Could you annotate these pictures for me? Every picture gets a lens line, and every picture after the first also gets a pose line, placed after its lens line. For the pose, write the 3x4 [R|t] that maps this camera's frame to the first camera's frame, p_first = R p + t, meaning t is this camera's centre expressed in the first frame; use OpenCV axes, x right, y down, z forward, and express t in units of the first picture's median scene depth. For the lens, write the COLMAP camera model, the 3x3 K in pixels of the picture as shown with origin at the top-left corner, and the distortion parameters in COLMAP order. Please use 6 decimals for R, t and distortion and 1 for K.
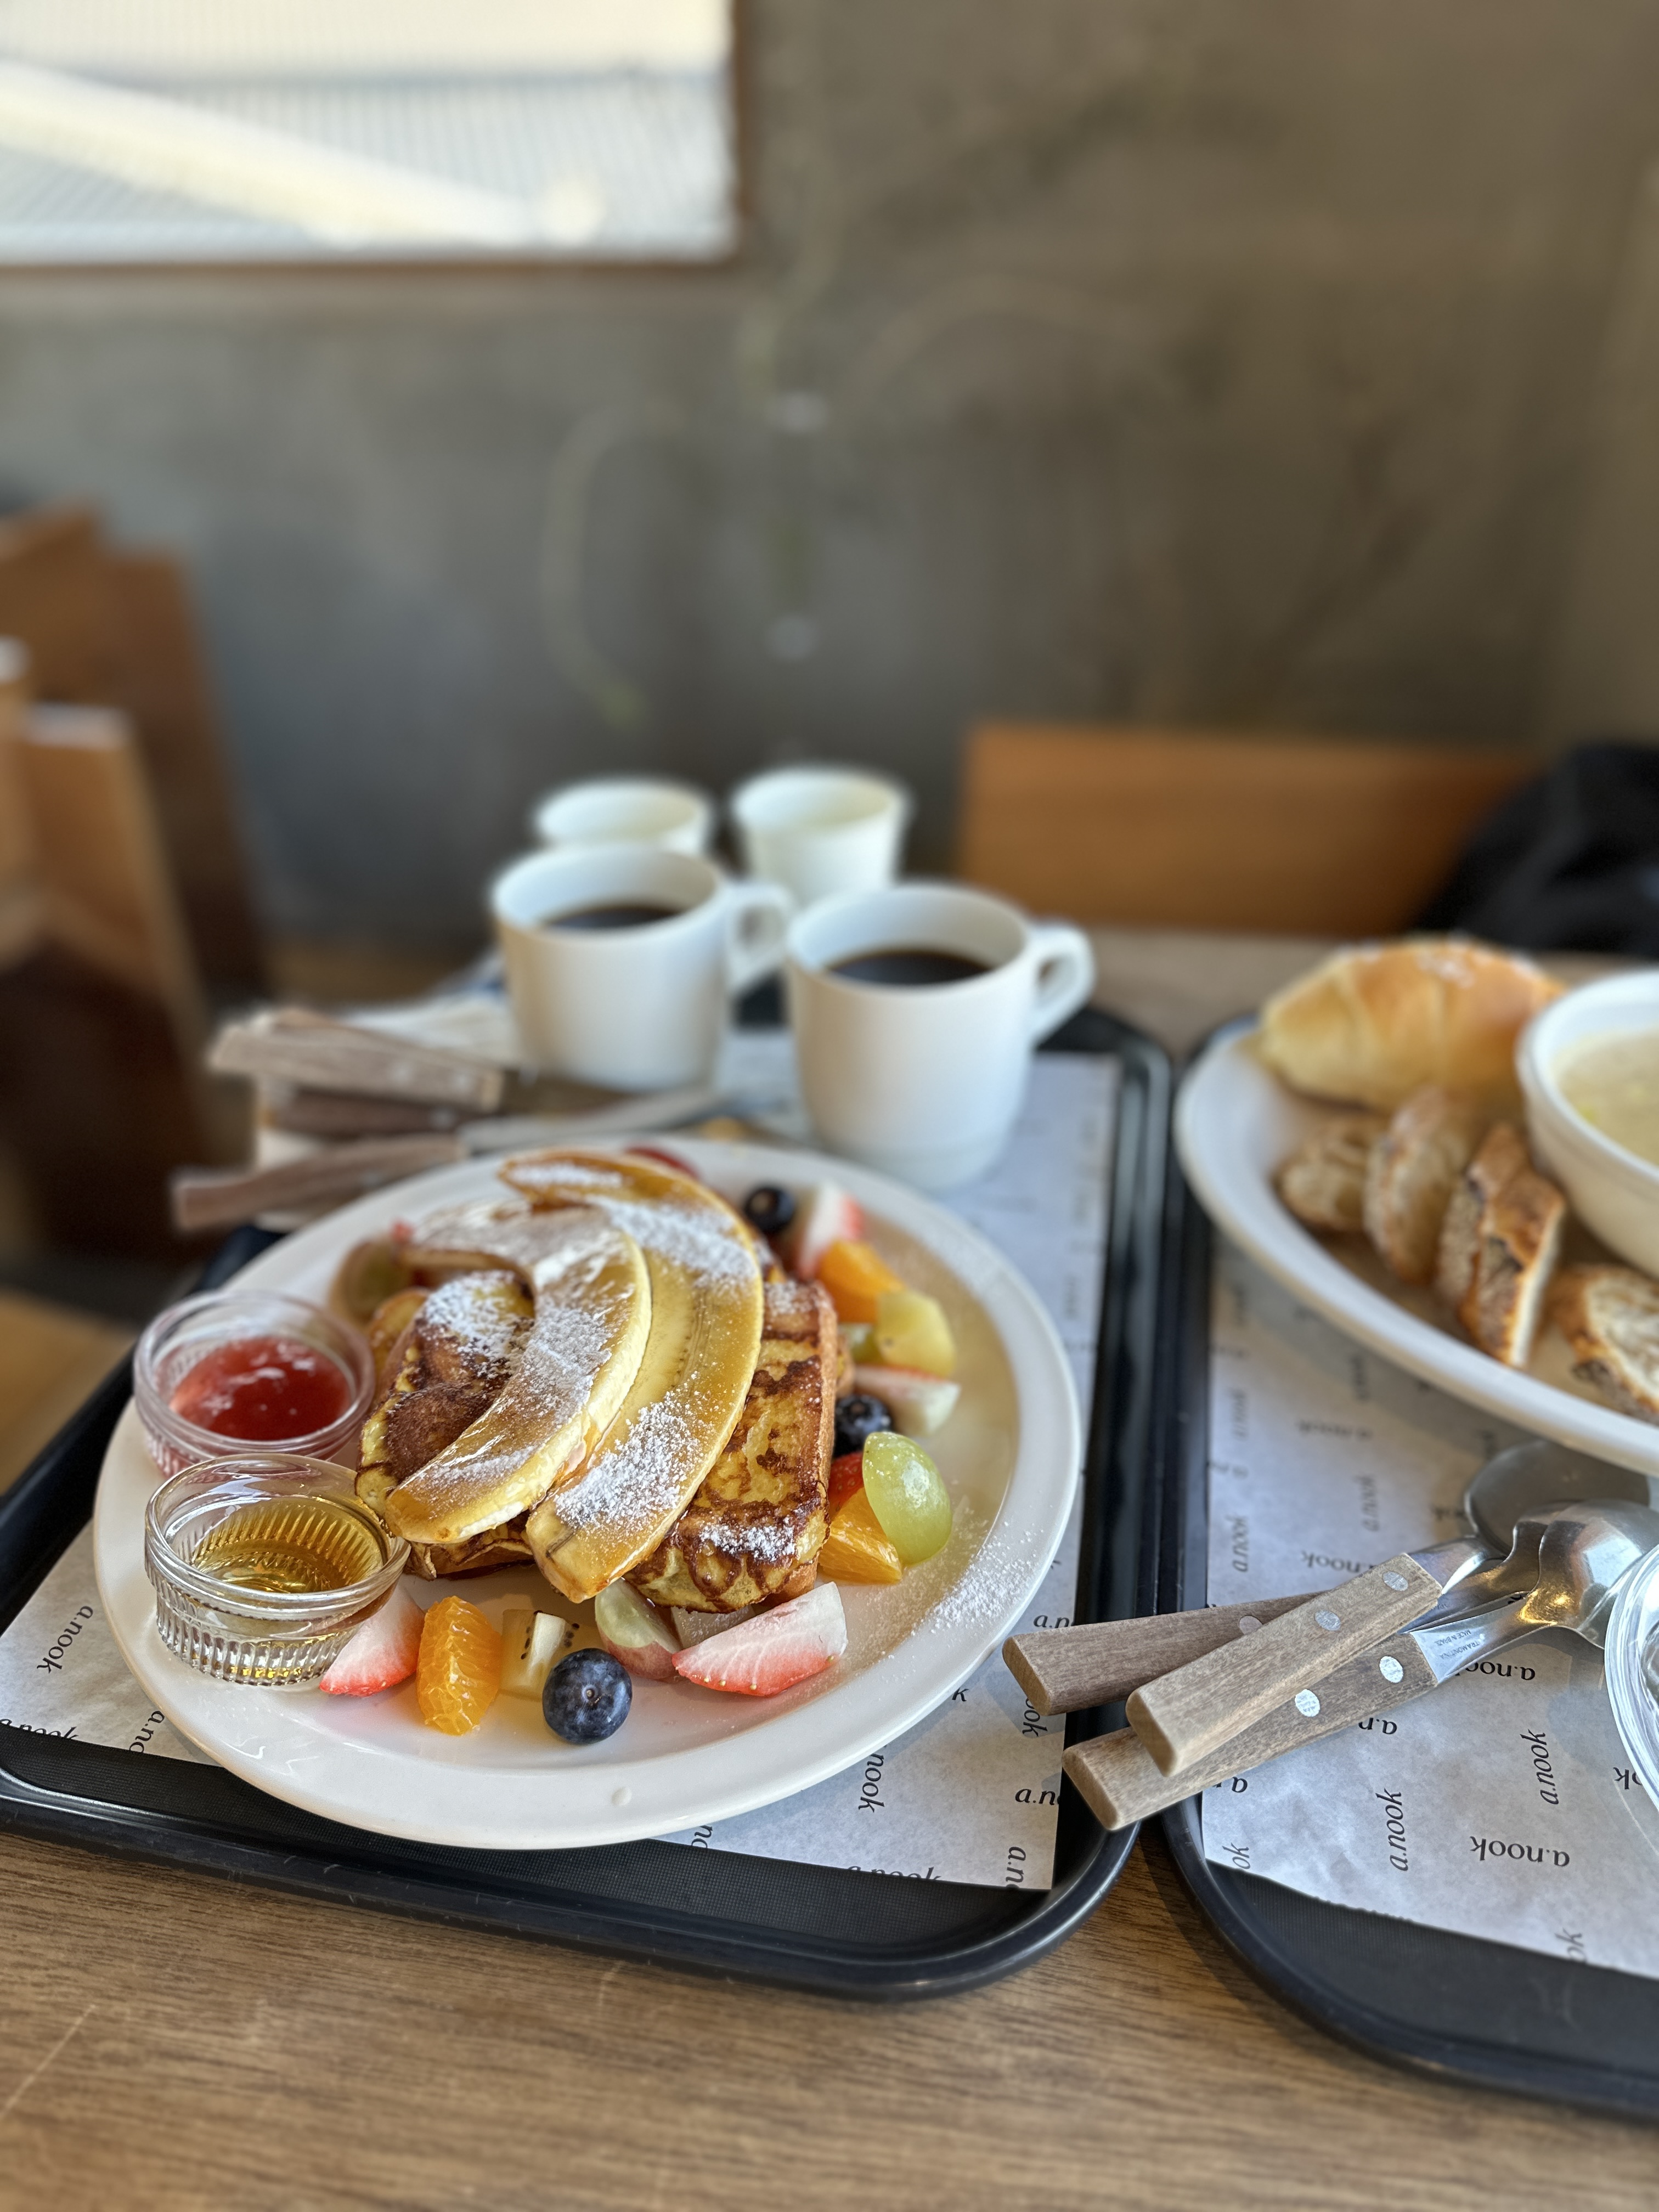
lens RADIAL K [[1512.0, 0, 793.2], [0, 1512.0, 1106.8], [0, 0, 1]] dist [0.103884, -0.124947]
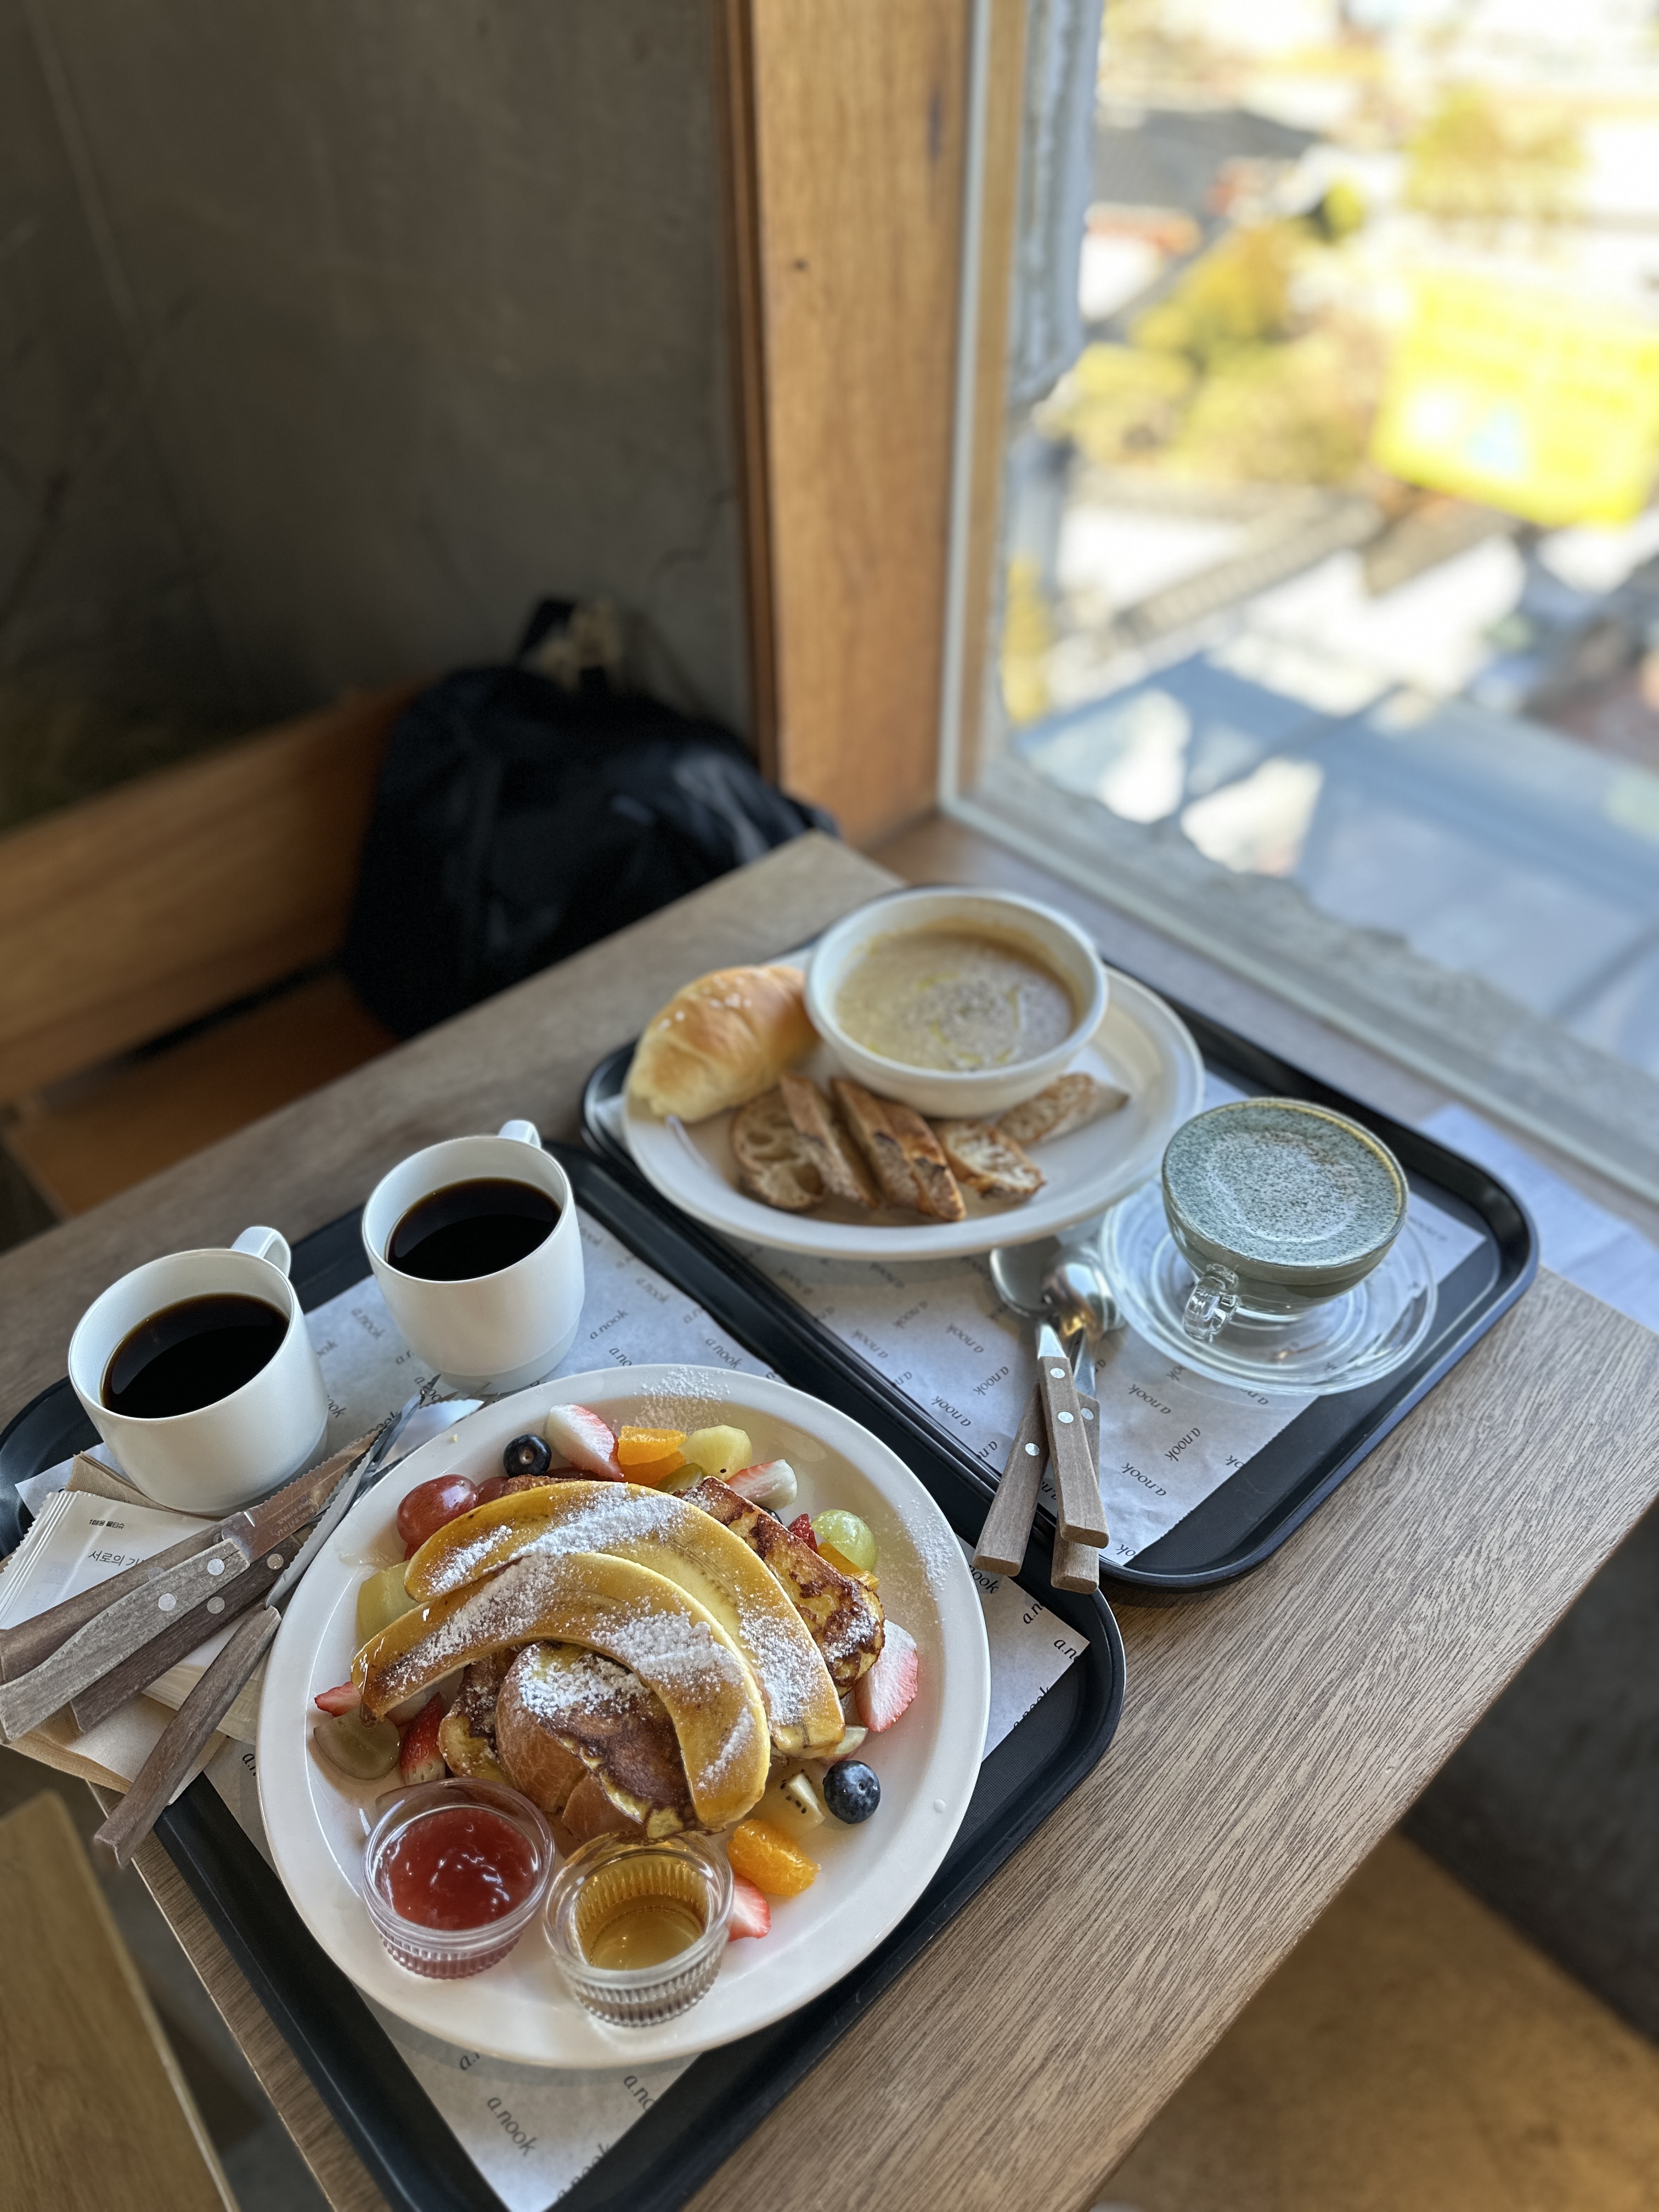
lens RADIAL K [[1512.0, 0, 793.2], [0, 1512.0, 1106.8], [0, 0, 1]] dist [0.103884, -0.124947]
pose [[0.592956, -0.564354, 0.574376, -0.604079], [0.481410, 0.820241, 0.308948, -0.613316], [-0.645483, 0.093318, 0.758052, -0.161238]]
